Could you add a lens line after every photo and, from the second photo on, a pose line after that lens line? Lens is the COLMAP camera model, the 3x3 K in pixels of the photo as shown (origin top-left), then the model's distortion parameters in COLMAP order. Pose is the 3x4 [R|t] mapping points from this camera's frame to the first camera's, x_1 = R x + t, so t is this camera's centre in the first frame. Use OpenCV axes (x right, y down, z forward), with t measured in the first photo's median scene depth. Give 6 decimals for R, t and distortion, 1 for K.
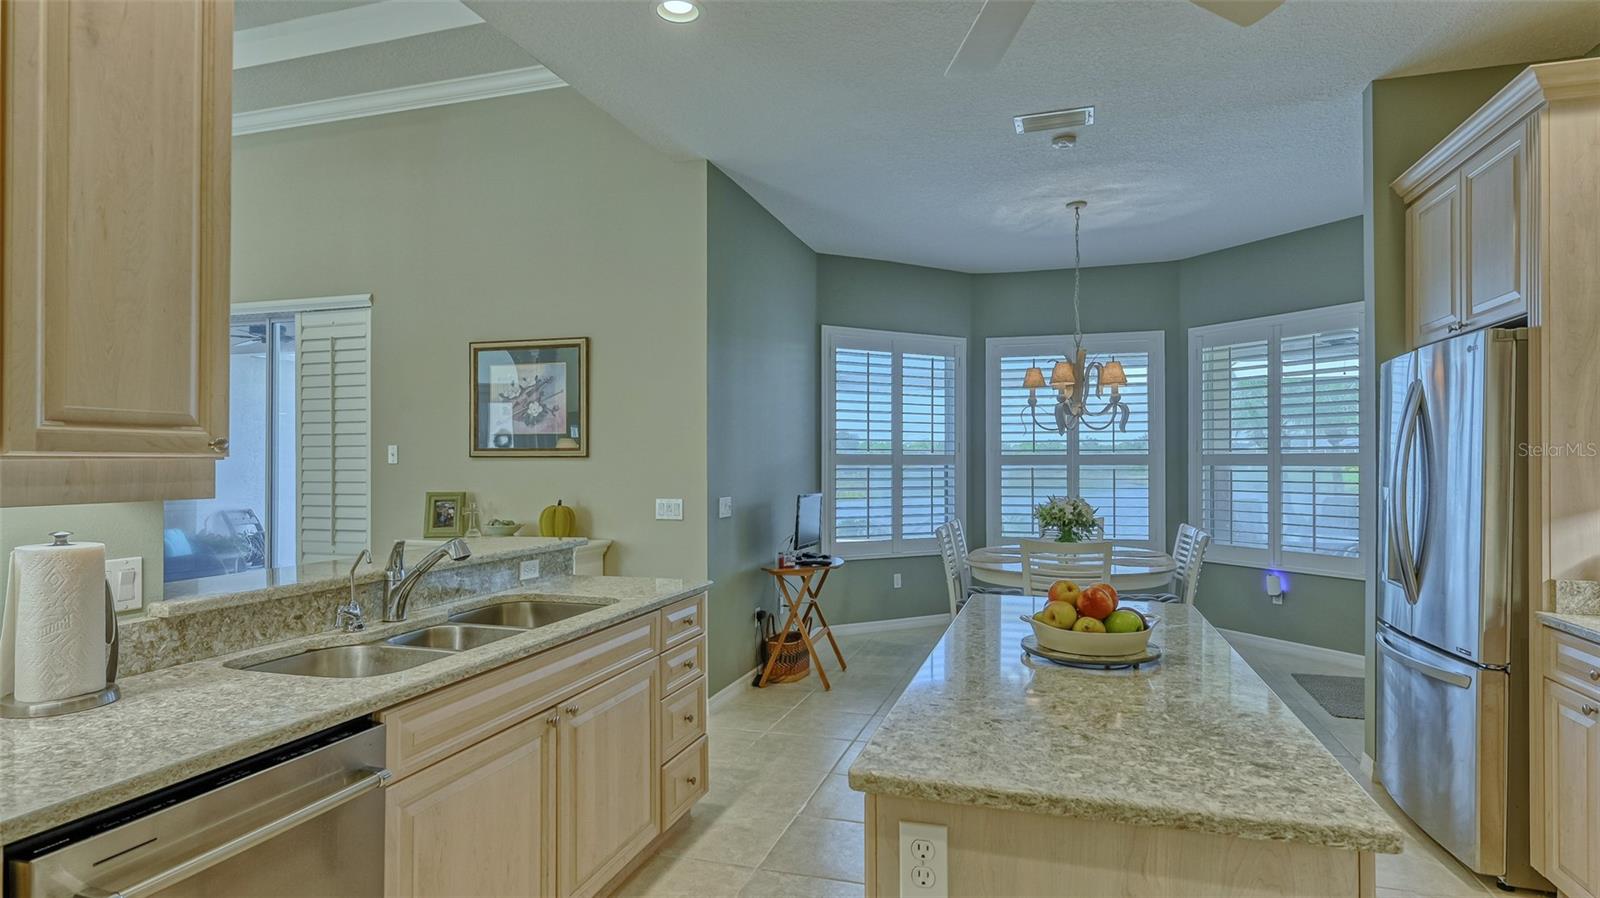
lens RADIAL K [[844.5, 0, 815.2], [0, 844.5, 450.3], [0, 0, 1]] dist [0.002422, -0.001211]
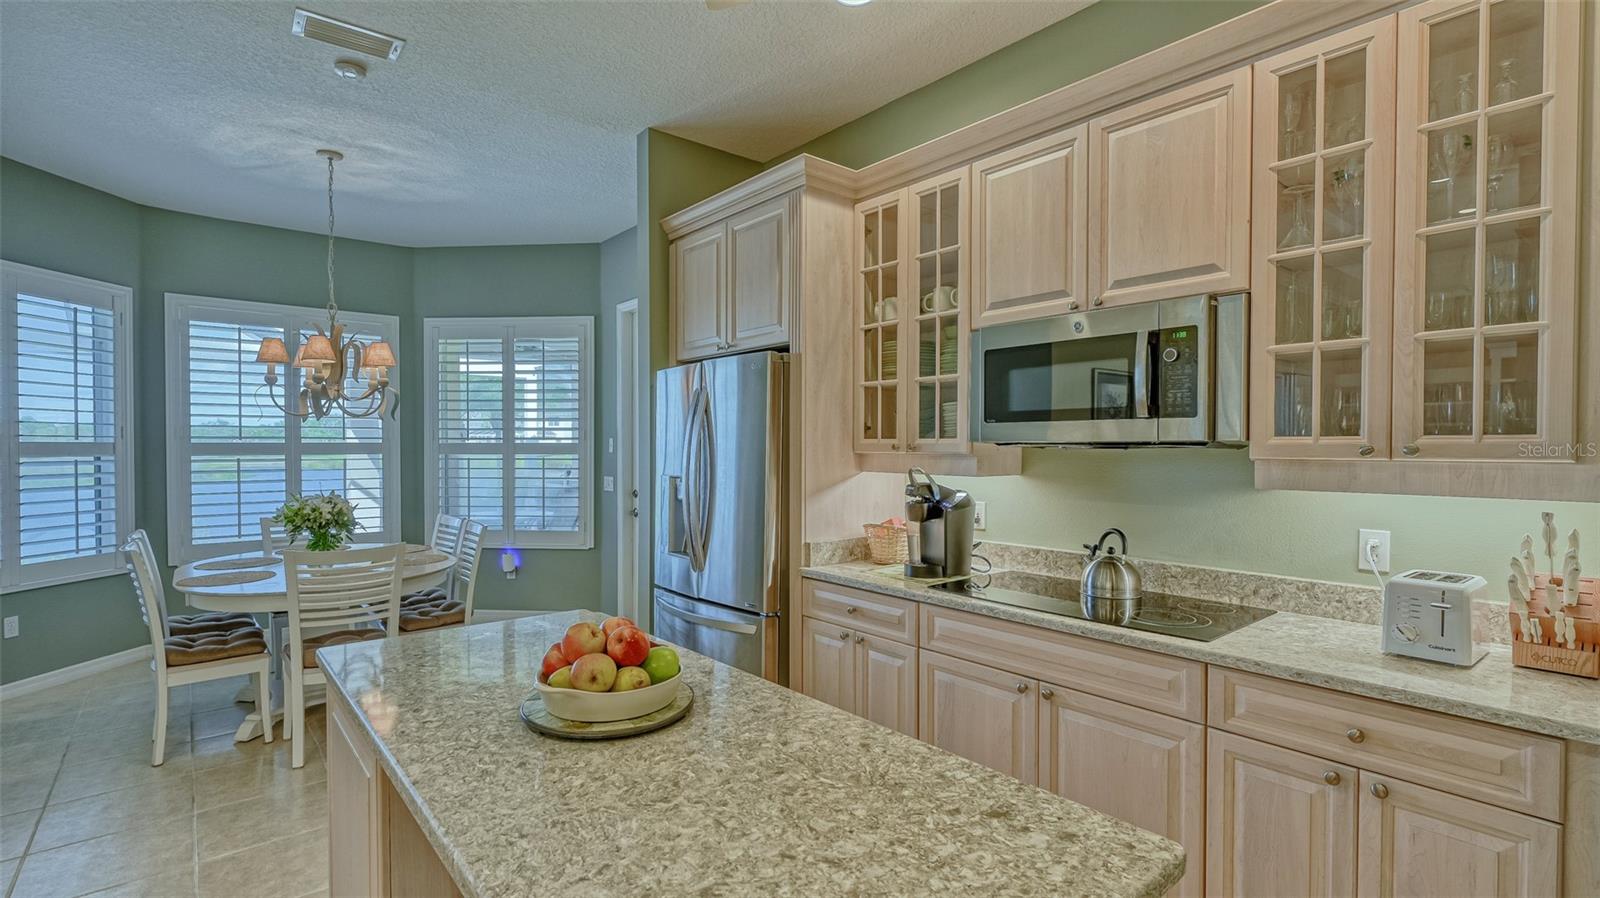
lens RADIAL K [[735.8, 0, 803.6], [0, 735.8, 456.8], [0, 0, 1]] dist [-0.000745, 0.001214]
pose [[0.551555, -0.011914, 0.834054, -0.056096], [-0.011973, 0.999682, 0.022197, -0.005022], [-0.834053, -0.022229, 0.551237, 0.182252]]
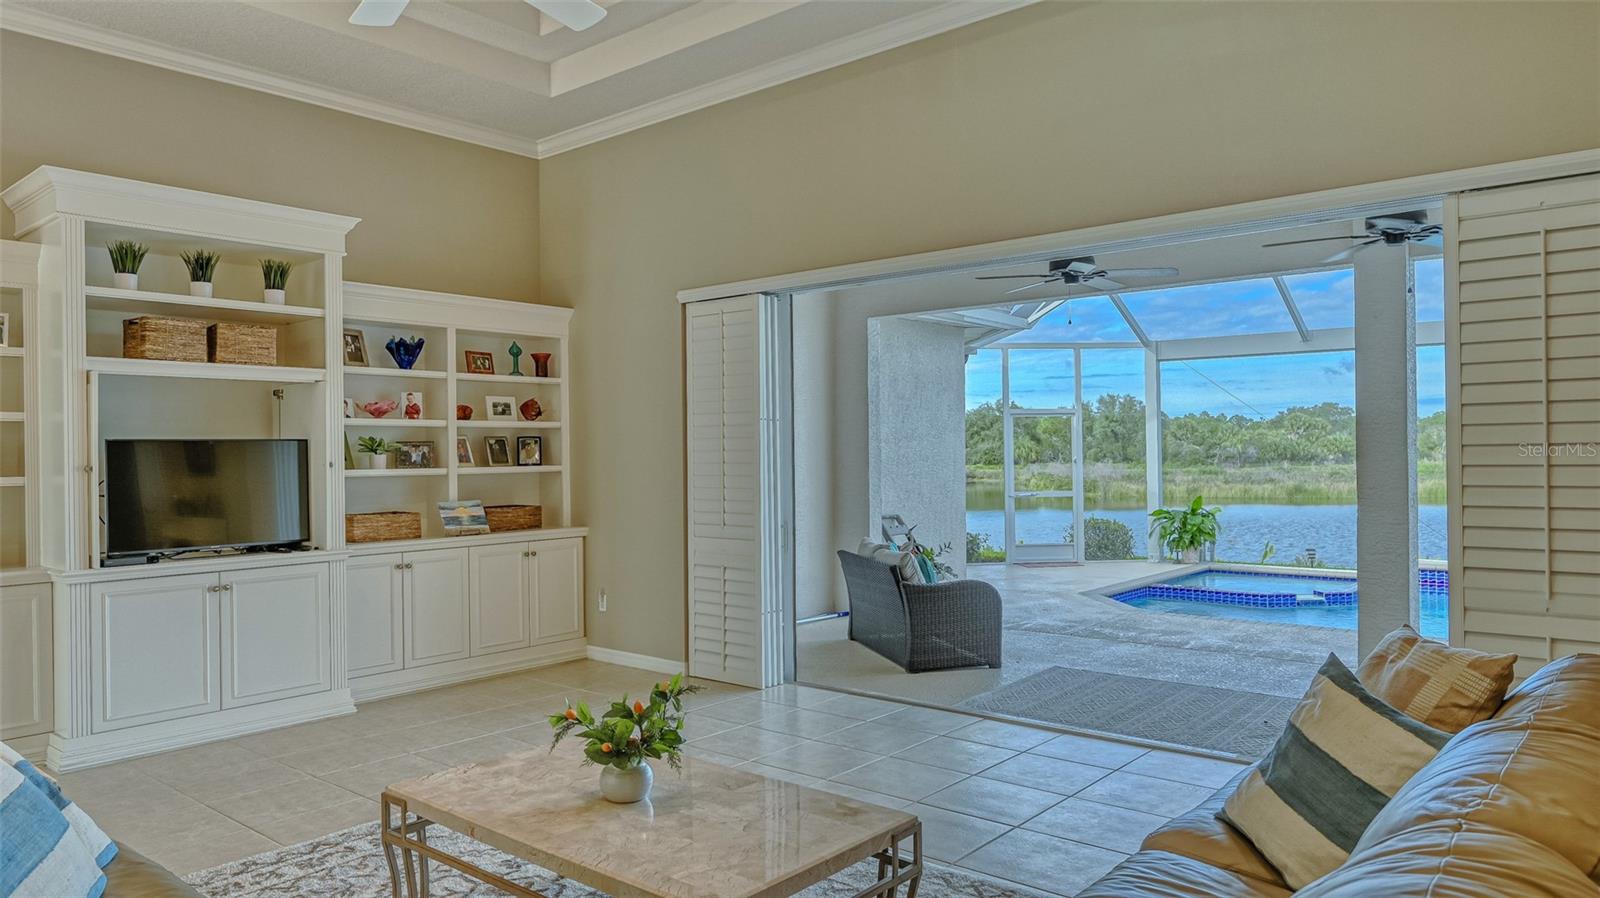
lens RADIAL K [[1041.6, 0, 800.4], [0, 1041.6, 460.5], [0, 0, 1]] dist [0.003087, -0.002301]
pose [[0.928225, -0.011599, -0.371838, -0.847620], [0.020613, 0.999582, 0.020276, -0.002354], [0.371447, -0.026486, 0.928076, 0.168749]]
